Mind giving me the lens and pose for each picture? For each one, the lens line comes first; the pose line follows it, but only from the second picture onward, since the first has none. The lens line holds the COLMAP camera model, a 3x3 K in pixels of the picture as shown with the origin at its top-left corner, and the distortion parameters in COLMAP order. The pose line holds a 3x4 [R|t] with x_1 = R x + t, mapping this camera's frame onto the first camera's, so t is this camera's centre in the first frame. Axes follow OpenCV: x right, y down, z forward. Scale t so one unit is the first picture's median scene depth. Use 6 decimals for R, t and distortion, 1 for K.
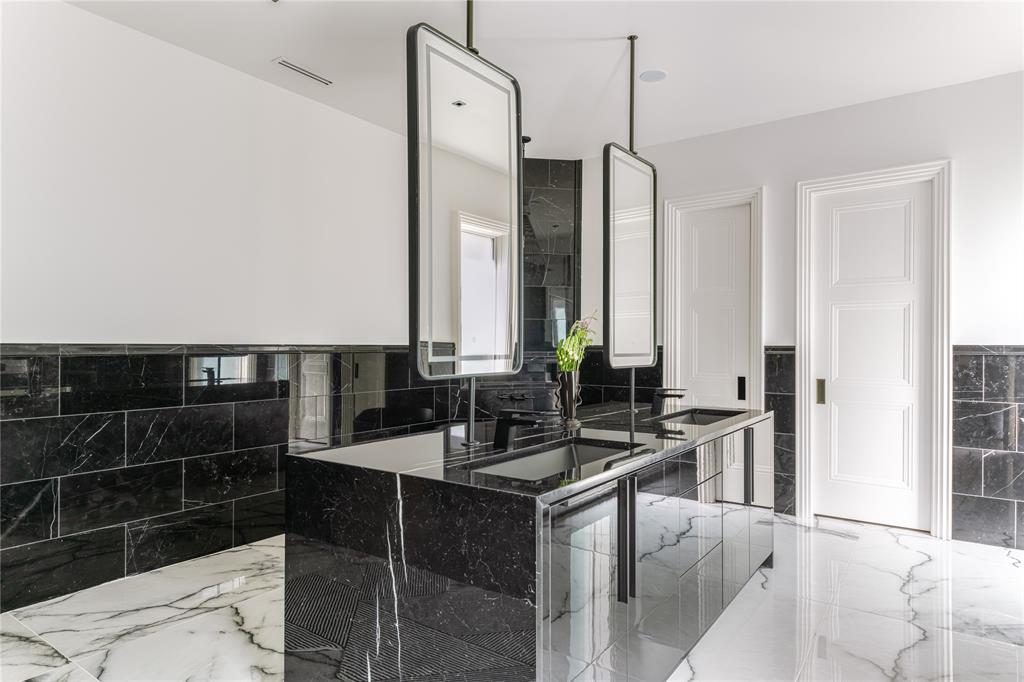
lens RADIAL K [[606.8, 0, 510.2], [0, 606.8, 343.4], [0, 0, 1]] dist [0.006371, -0.003188]
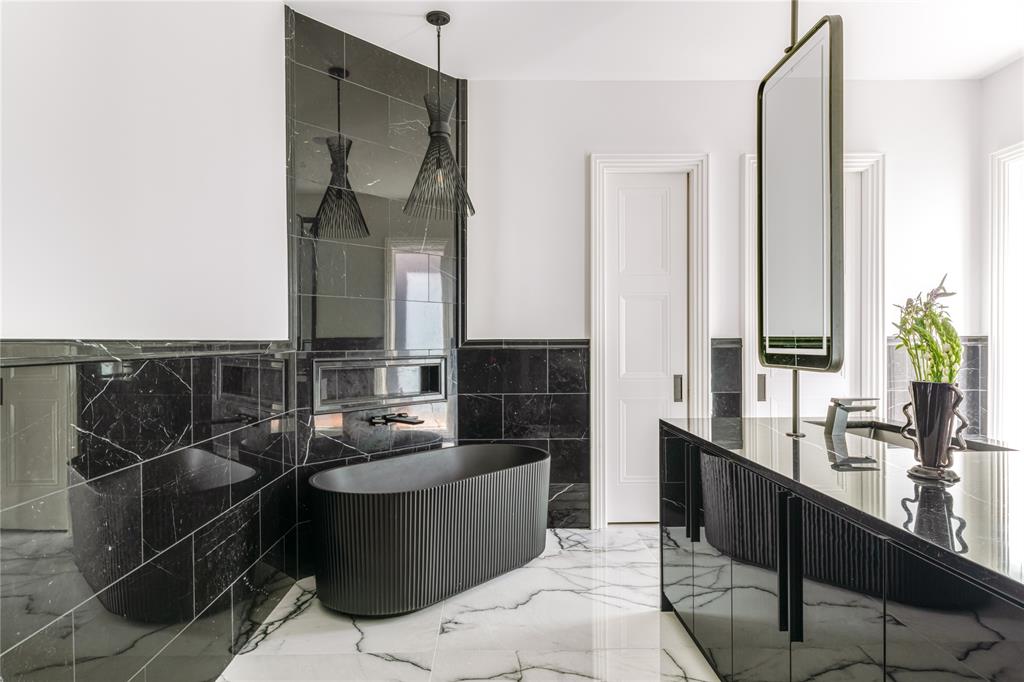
lens RADIAL K [[606.8, 0, 505.7], [0, 606.8, 342.5], [0, 0, 1]] dist [0.006371, -0.003188]
pose [[0.800568, -0.008824, 0.599177, -0.376269], [0.005749, 0.999959, 0.007046, 0.002565], [-0.599214, -0.002196, 0.800586, 0.541329]]
